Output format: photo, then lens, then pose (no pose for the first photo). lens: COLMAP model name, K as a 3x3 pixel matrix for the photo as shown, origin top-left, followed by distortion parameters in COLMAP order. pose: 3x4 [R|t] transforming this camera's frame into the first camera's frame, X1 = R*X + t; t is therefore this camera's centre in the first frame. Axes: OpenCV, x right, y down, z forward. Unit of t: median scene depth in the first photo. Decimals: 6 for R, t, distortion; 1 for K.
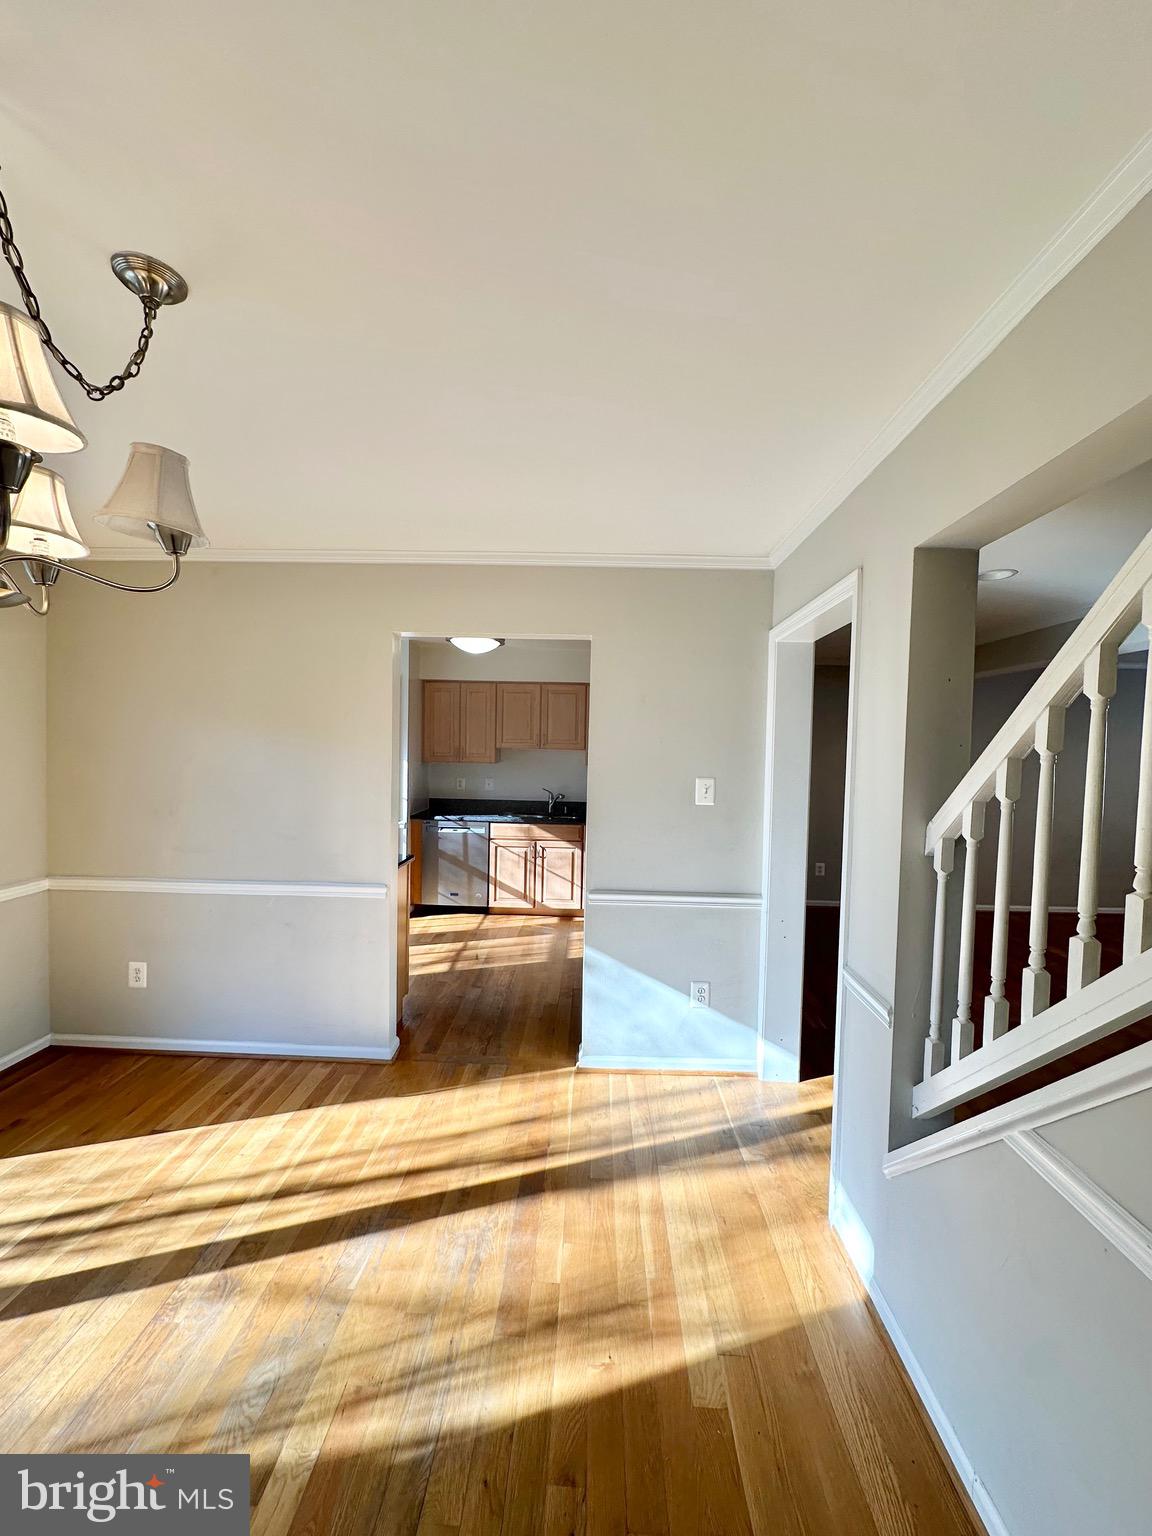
lens RADIAL K [[610.3, 0, 576.0], [0, 610.3, 768.0], [0, 0, 1]] dist [-0.000461, 0.000006]
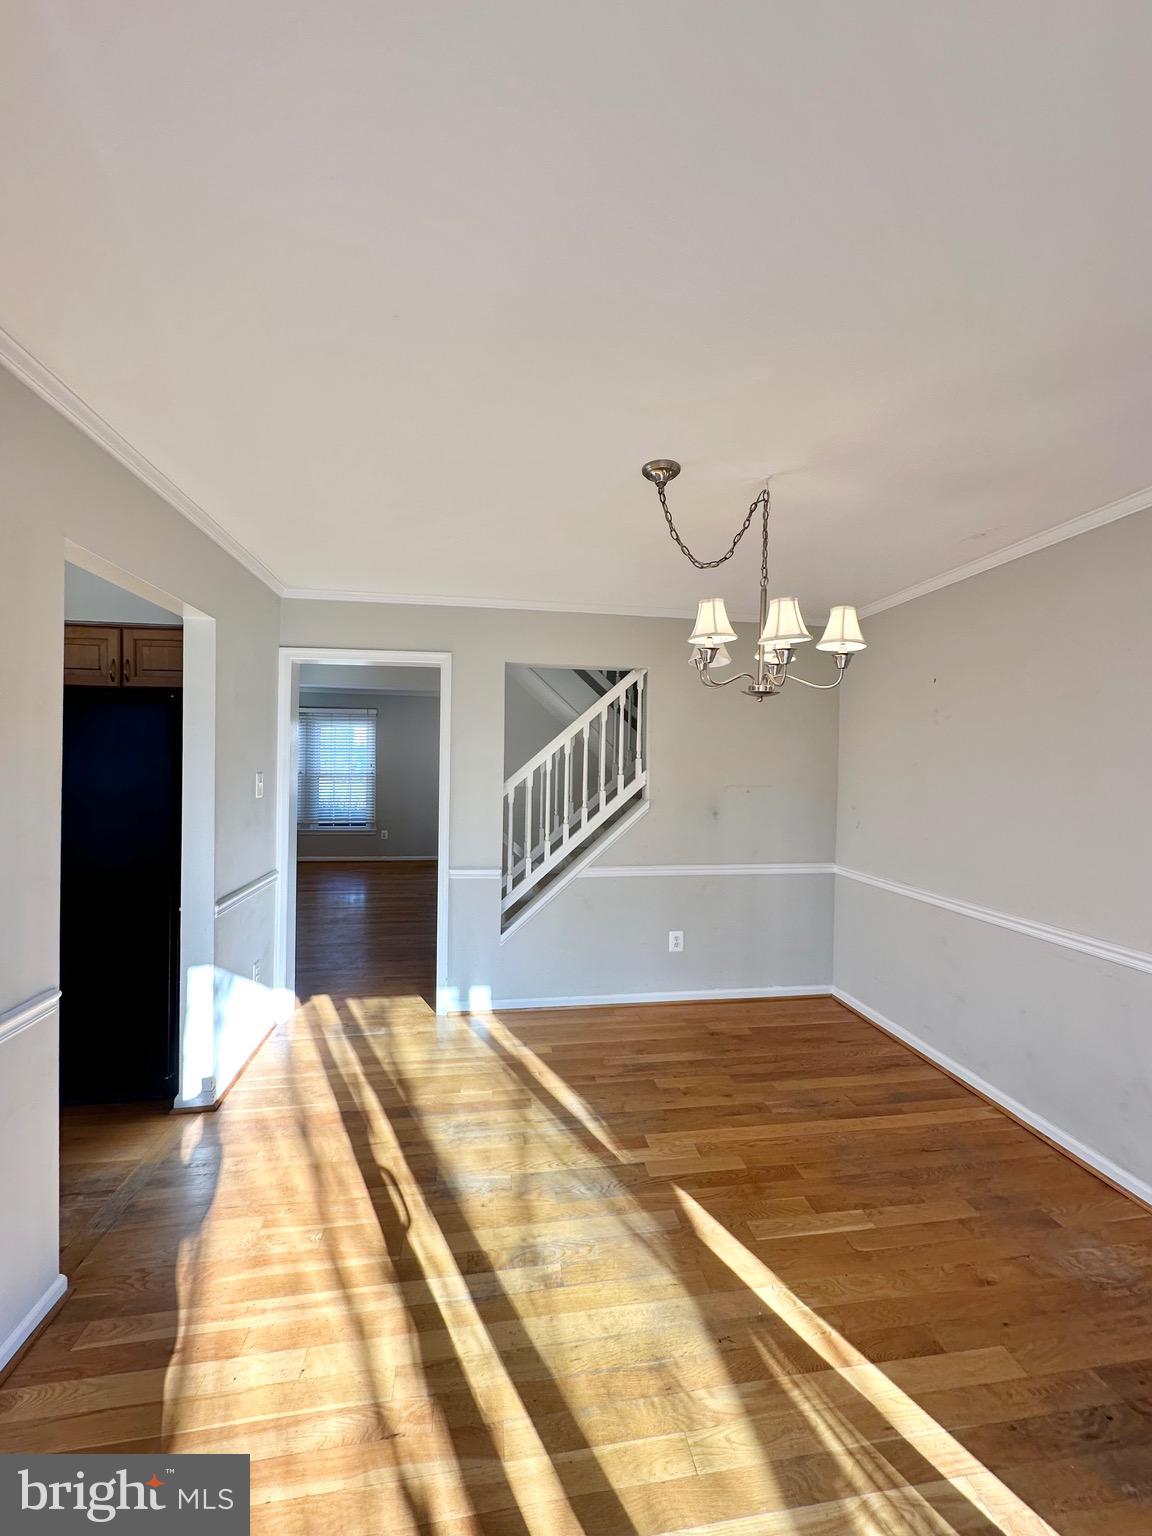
lens RADIAL K [[610.3, 0, 576.0], [0, 610.3, 768.0], [0, 0, 1]] dist [-0.000461, 0.000006]
pose [[-0.187986, -0.035853, 0.981517, -1.337573], [0.010040, 0.999211, 0.038422, -0.041098], [-0.982120, 0.017077, -0.187478, 0.903110]]
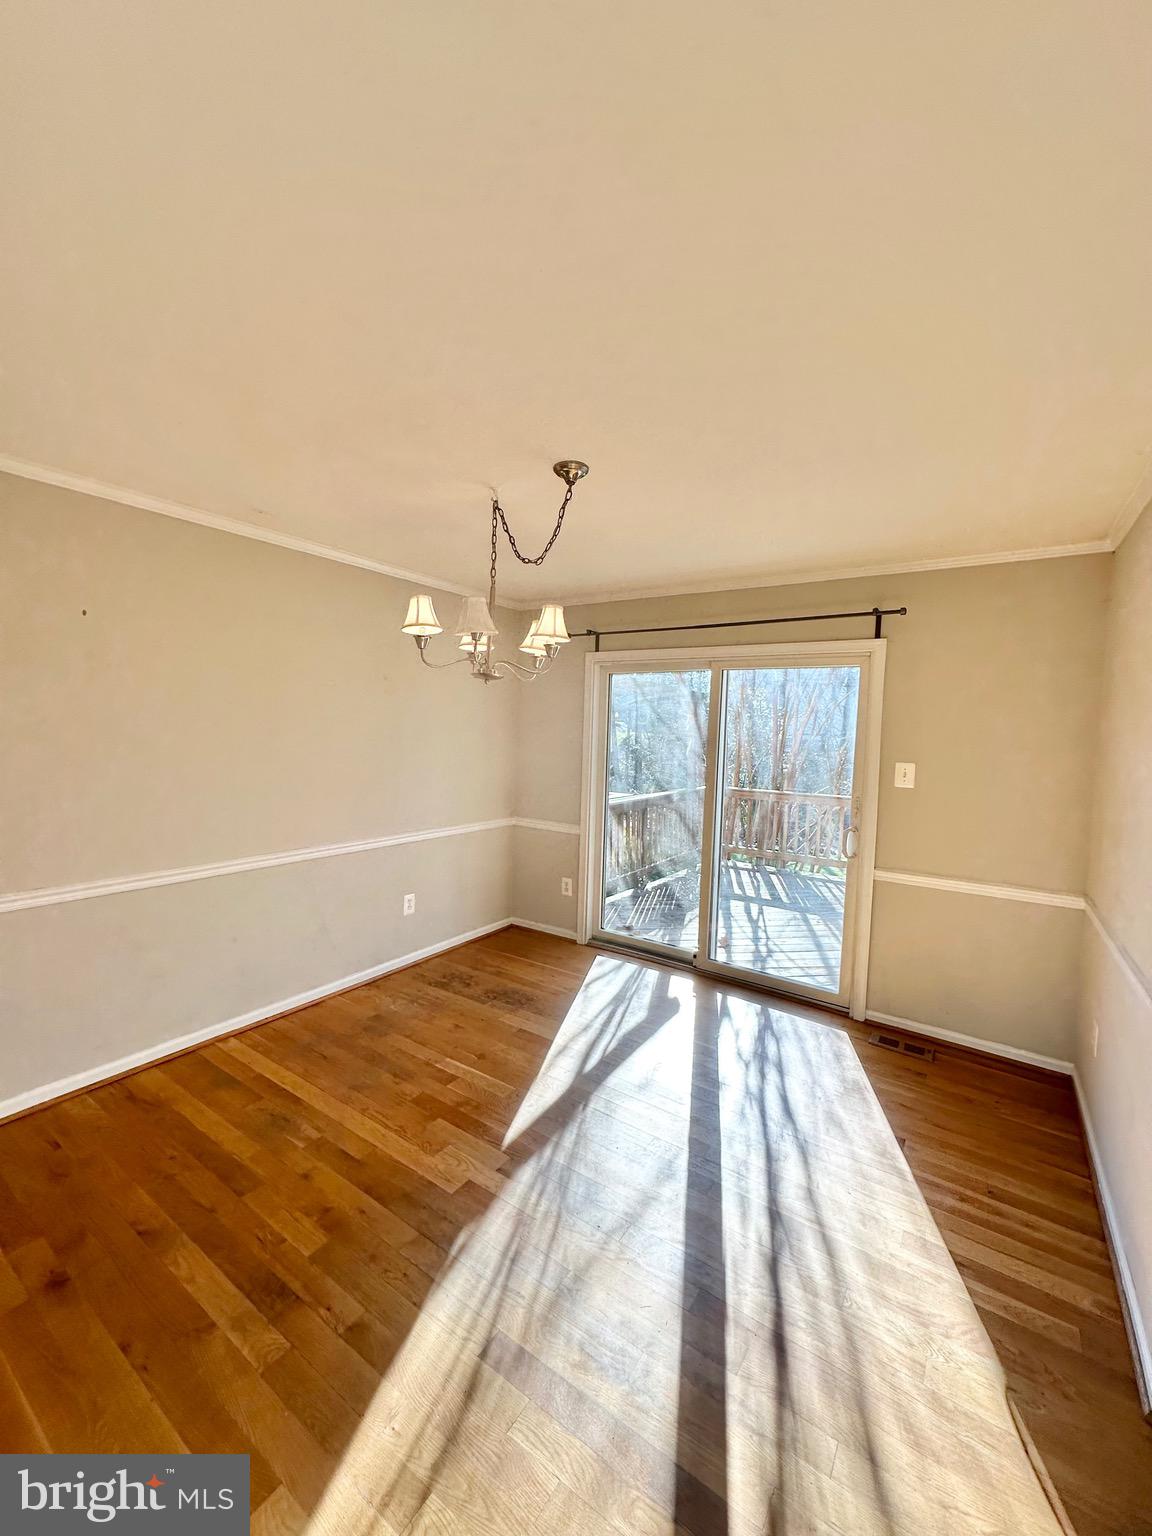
lens RADIAL K [[610.3, 0, 576.0], [0, 610.3, 768.0], [0, 0, 1]] dist [-0.000461, 0.000006]
pose [[-0.536976, 0.013201, -0.843494, 0.468402], [-0.068439, 0.995900, 0.059155, -0.024700], [0.840817, 0.089493, -0.533871, 1.182236]]
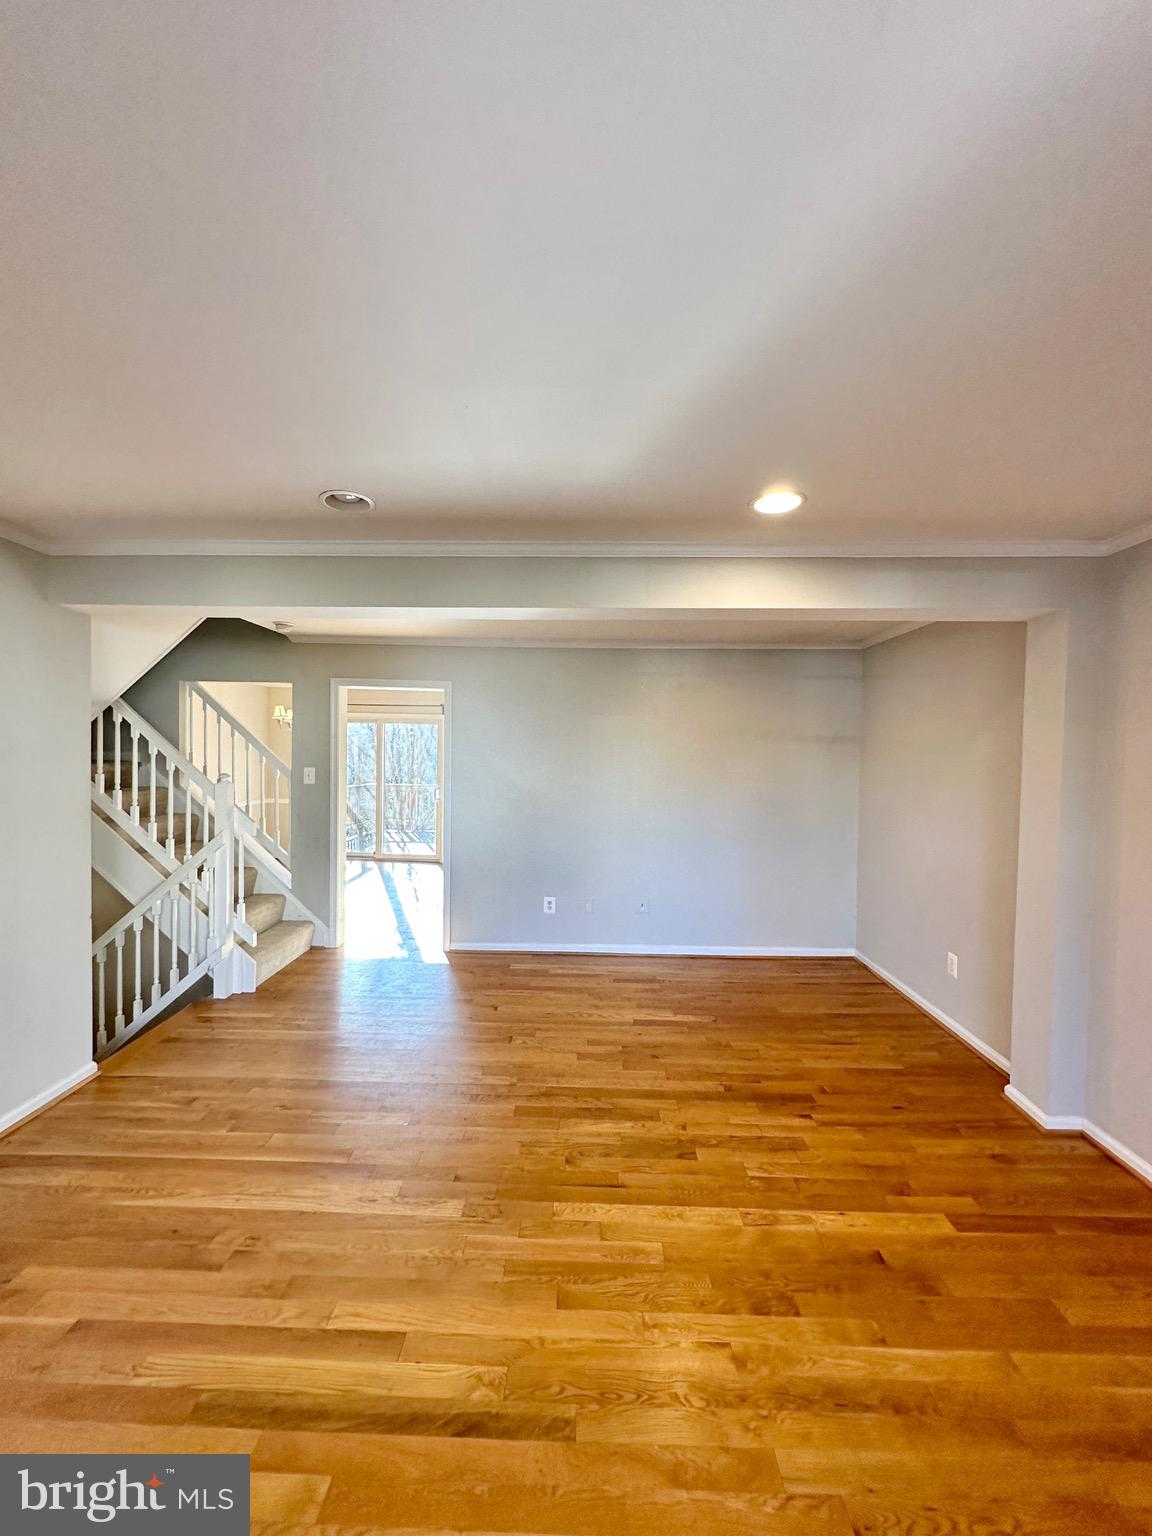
lens RADIAL K [[610.3, 0, 576.0], [0, 610.3, 768.0], [0, 0, 1]] dist [-0.000461, 0.000006]
pose [[0.012108, 0.000286, -0.999927, 2.808369], [-0.047856, 0.998854, -0.000293, -0.002750], [0.998781, 0.047856, 0.012108, 1.806353]]
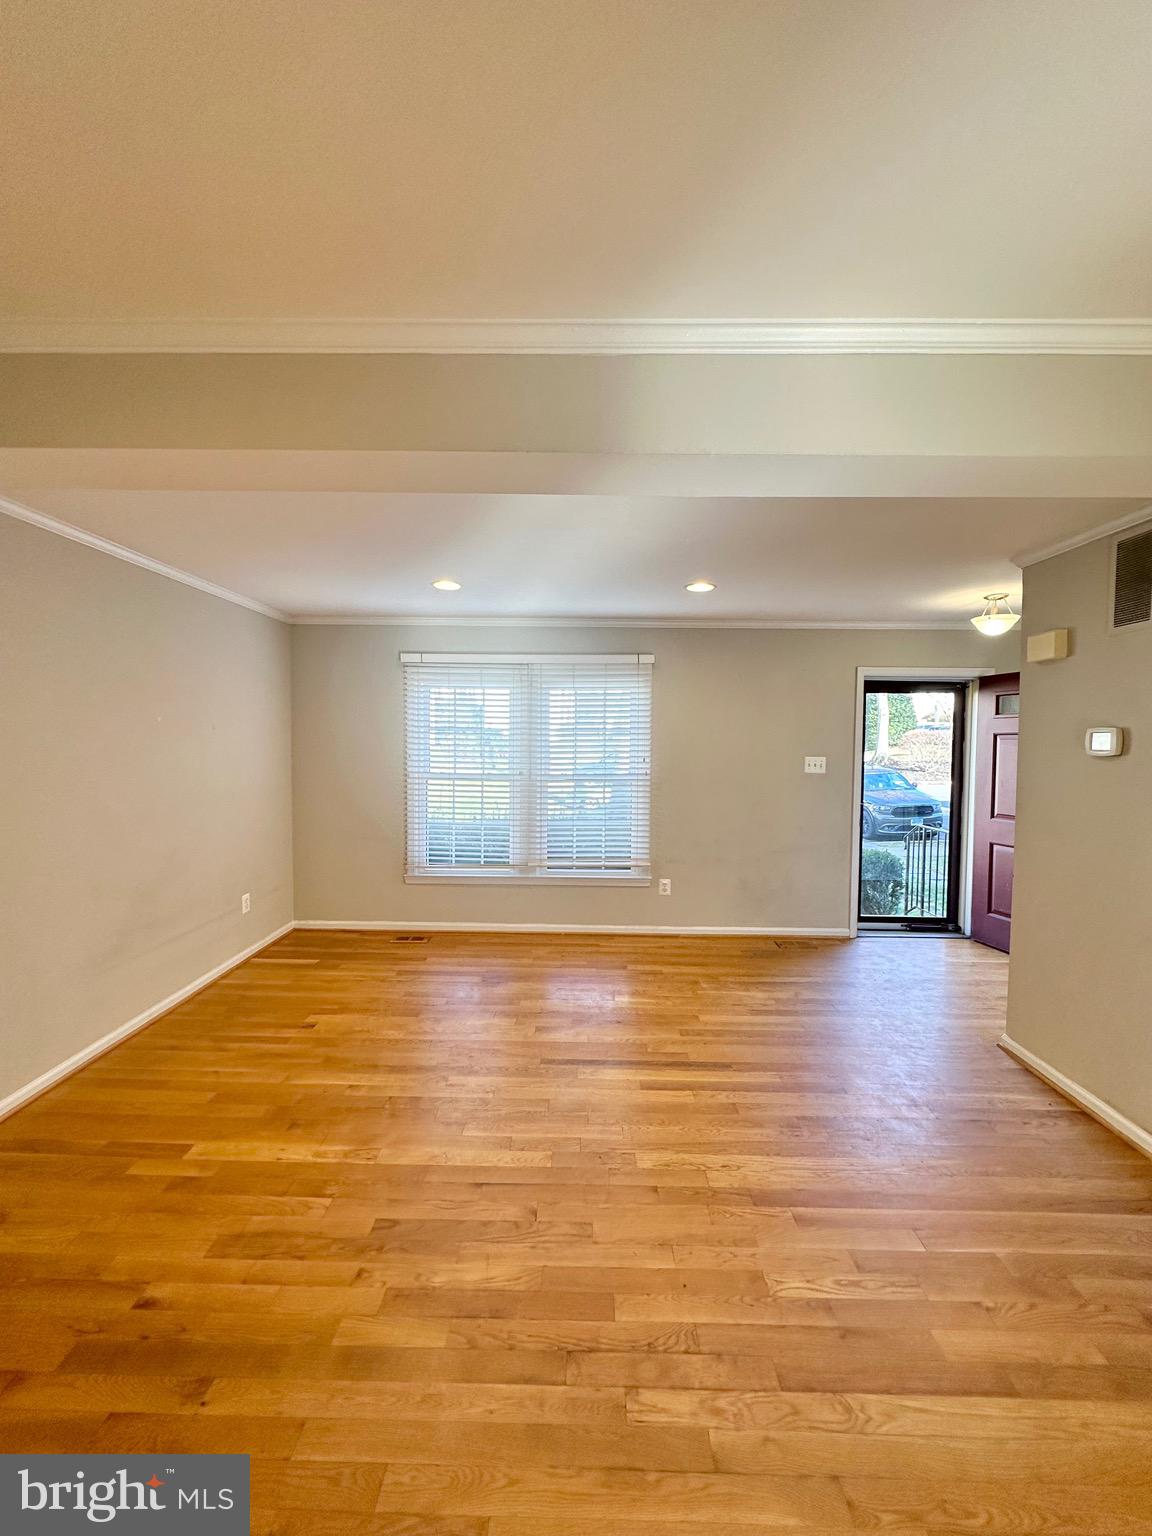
lens RADIAL K [[606.2, 0, 576.0], [0, 606.2, 768.0], [0, 0, 1]] dist [-0.027250, 0.009185]
pose [[-0.014570, -0.063569, 0.997871, 0.788951], [0.020099, 0.997757, 0.063855, -0.027192], [-0.999692, 0.020987, -0.013259, 1.772277]]
